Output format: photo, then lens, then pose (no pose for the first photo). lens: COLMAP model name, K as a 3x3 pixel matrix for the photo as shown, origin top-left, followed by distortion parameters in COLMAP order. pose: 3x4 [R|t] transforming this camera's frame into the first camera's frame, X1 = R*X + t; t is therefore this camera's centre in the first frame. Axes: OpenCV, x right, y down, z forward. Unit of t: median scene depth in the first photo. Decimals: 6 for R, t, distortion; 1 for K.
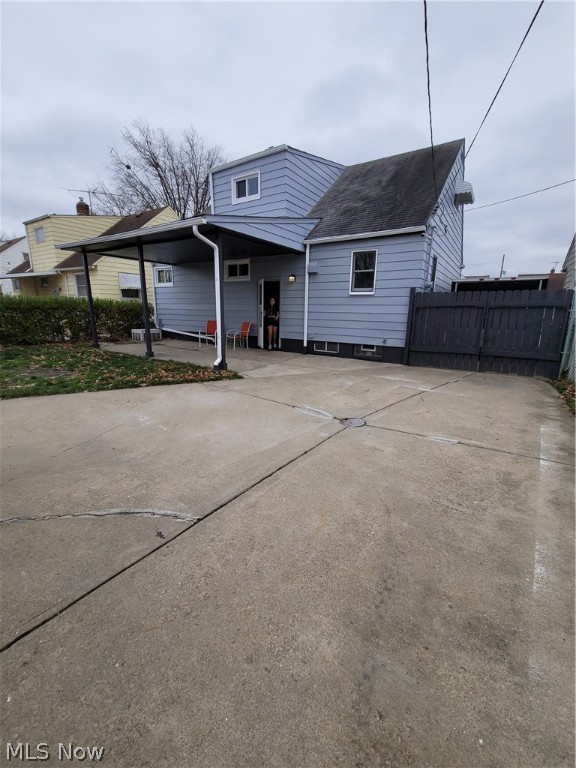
lens RADIAL K [[315.2, 0, 286.7], [0, 315.2, 378.1], [0, 0, 1]] dist [-0.003231, -0.000146]
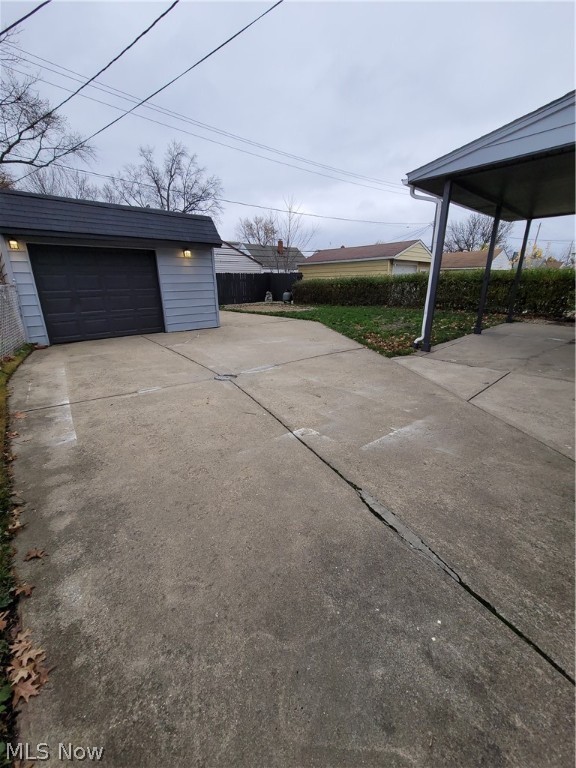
lens RADIAL K [[315.2, 0, 291.4], [0, 315.2, 384.4], [0, 0, 1]] dist [-0.003231, -0.000146]
pose [[-0.260249, 0.291740, -0.920412, 1.233270], [-0.206727, 0.914319, 0.348261, -0.288908], [0.943151, 0.280908, -0.177640, 1.470593]]
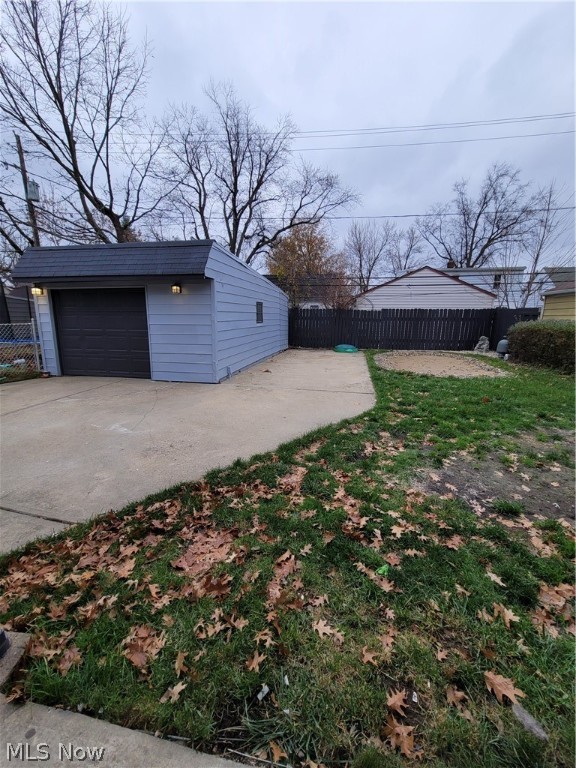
lens RADIAL K [[315.2, 0, 287.1], [0, 315.2, 383.4], [0, 0, 1]] dist [-0.003231, -0.000146]
pose [[-0.927592, 0.064153, -0.368044, -0.585209], [-0.095270, 0.911957, 0.399071, -0.472802], [0.361242, 0.405239, -0.839813, 2.004595]]
